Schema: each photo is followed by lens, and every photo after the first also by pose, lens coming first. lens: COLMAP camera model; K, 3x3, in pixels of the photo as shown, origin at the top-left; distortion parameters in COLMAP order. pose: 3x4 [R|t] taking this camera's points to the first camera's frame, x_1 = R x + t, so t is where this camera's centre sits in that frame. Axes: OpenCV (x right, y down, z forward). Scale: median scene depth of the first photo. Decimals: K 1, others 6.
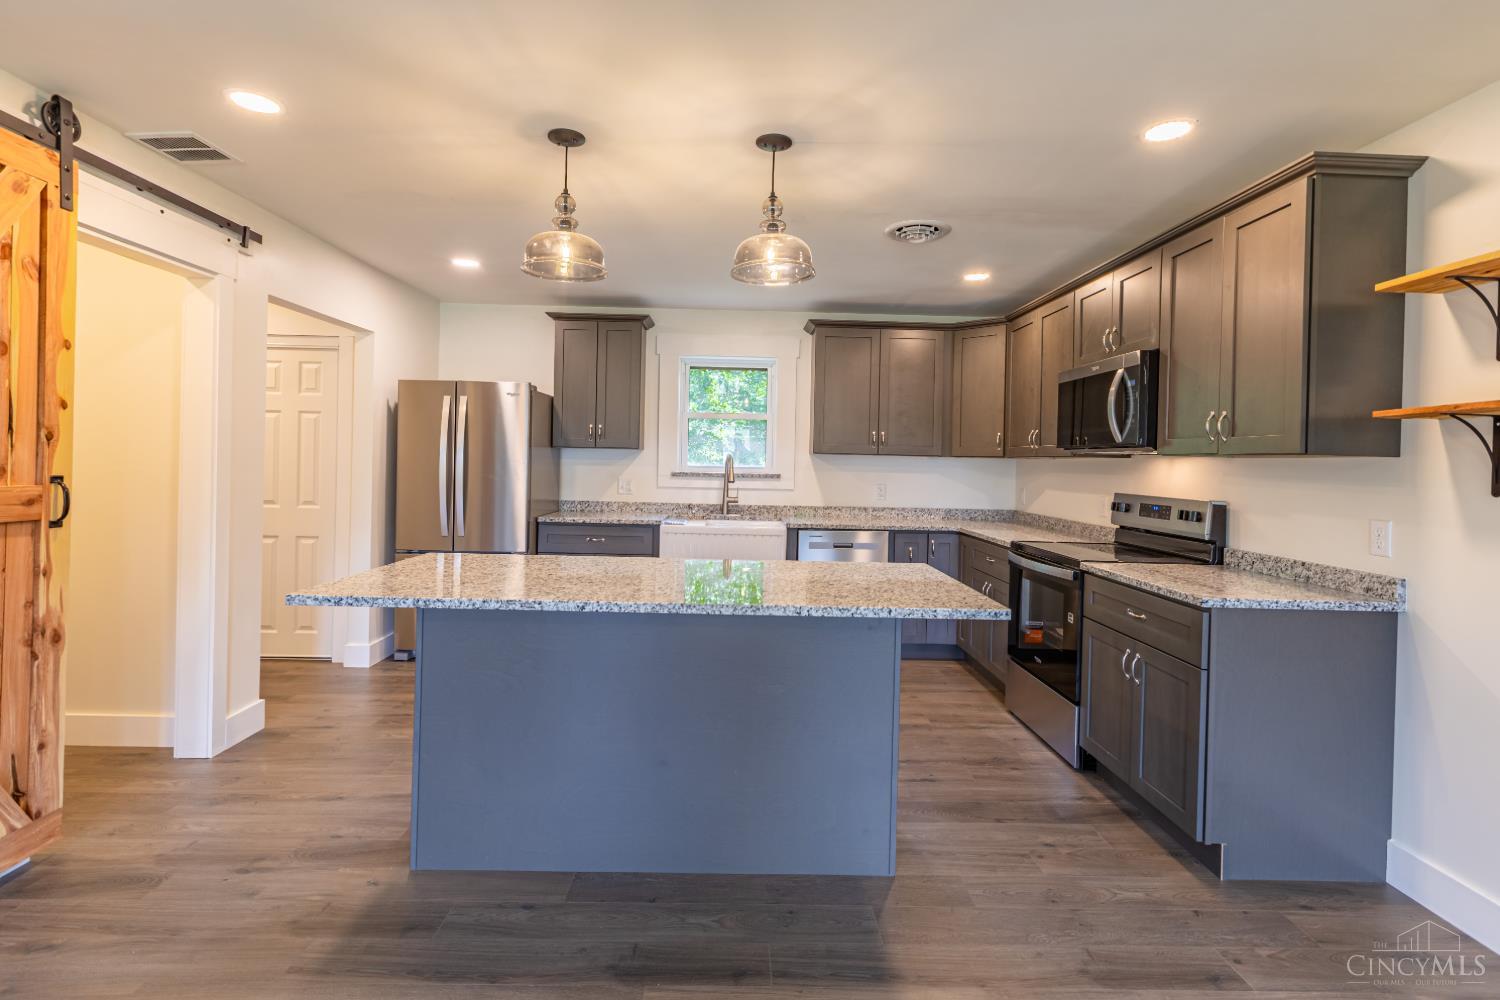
lens RADIAL K [[706.9, 0, 744.3], [0, 706.9, 465.5], [0, 0, 1]] dist [0.005364, -0.003276]
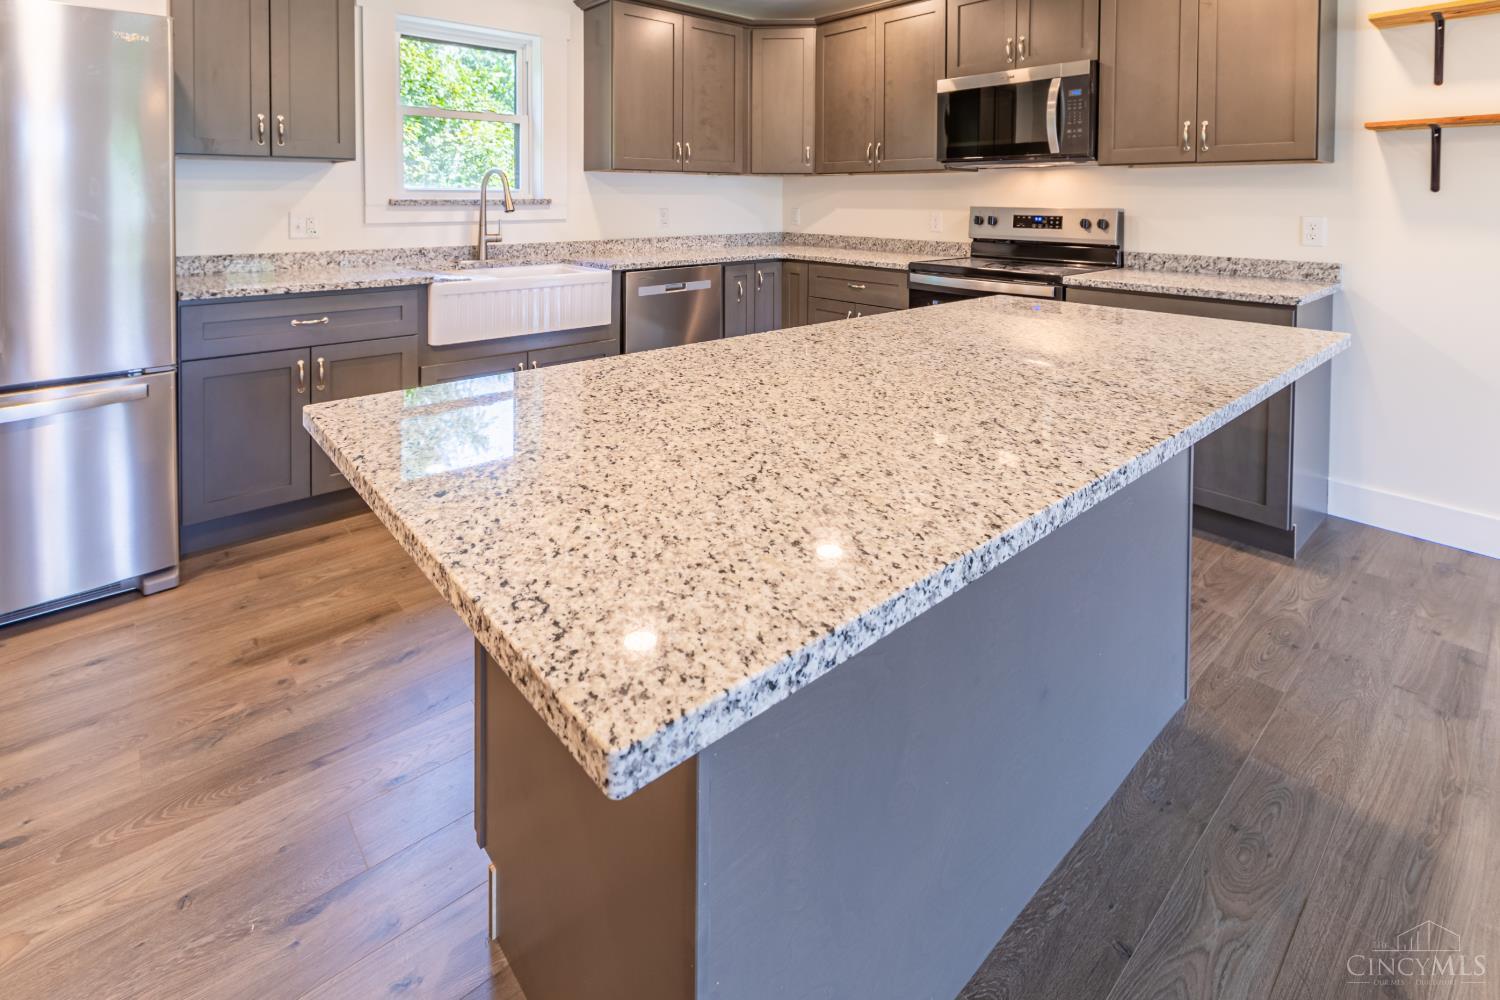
lens RADIAL K [[706.9, 0, 738.9], [0, 706.9, 211.5], [0, 0, 1]] dist [0.005364, -0.003276]
pose [[0.758432, -0.030896, 0.651019, -0.455147], [0.017482, 0.999481, 0.027068, 0.014527], [-0.651518, -0.009148, 0.758578, 0.534213]]
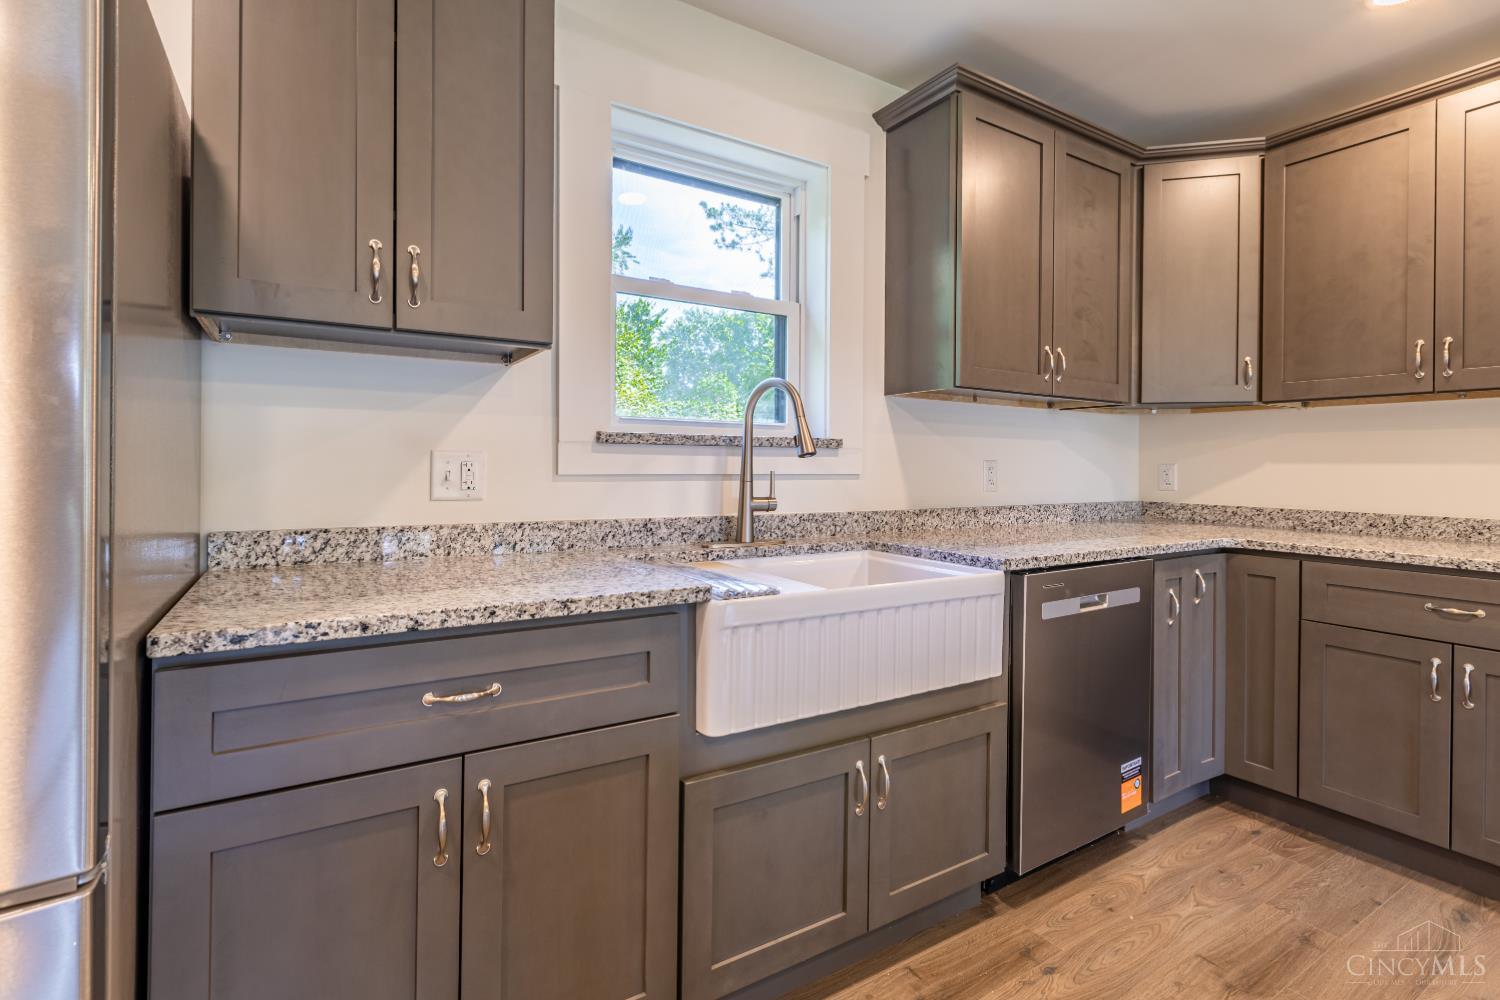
lens RADIAL K [[706.9, 0, 741.8], [0, 706.9, 462.6], [0, 0, 1]] dist [0.005364, -0.003276]
pose [[0.858937, -0.012124, 0.511938, -0.363051], [0.012429, 0.999919, 0.002828, 0.040755], [-0.511931, 0.003934, 0.859018, 1.096439]]
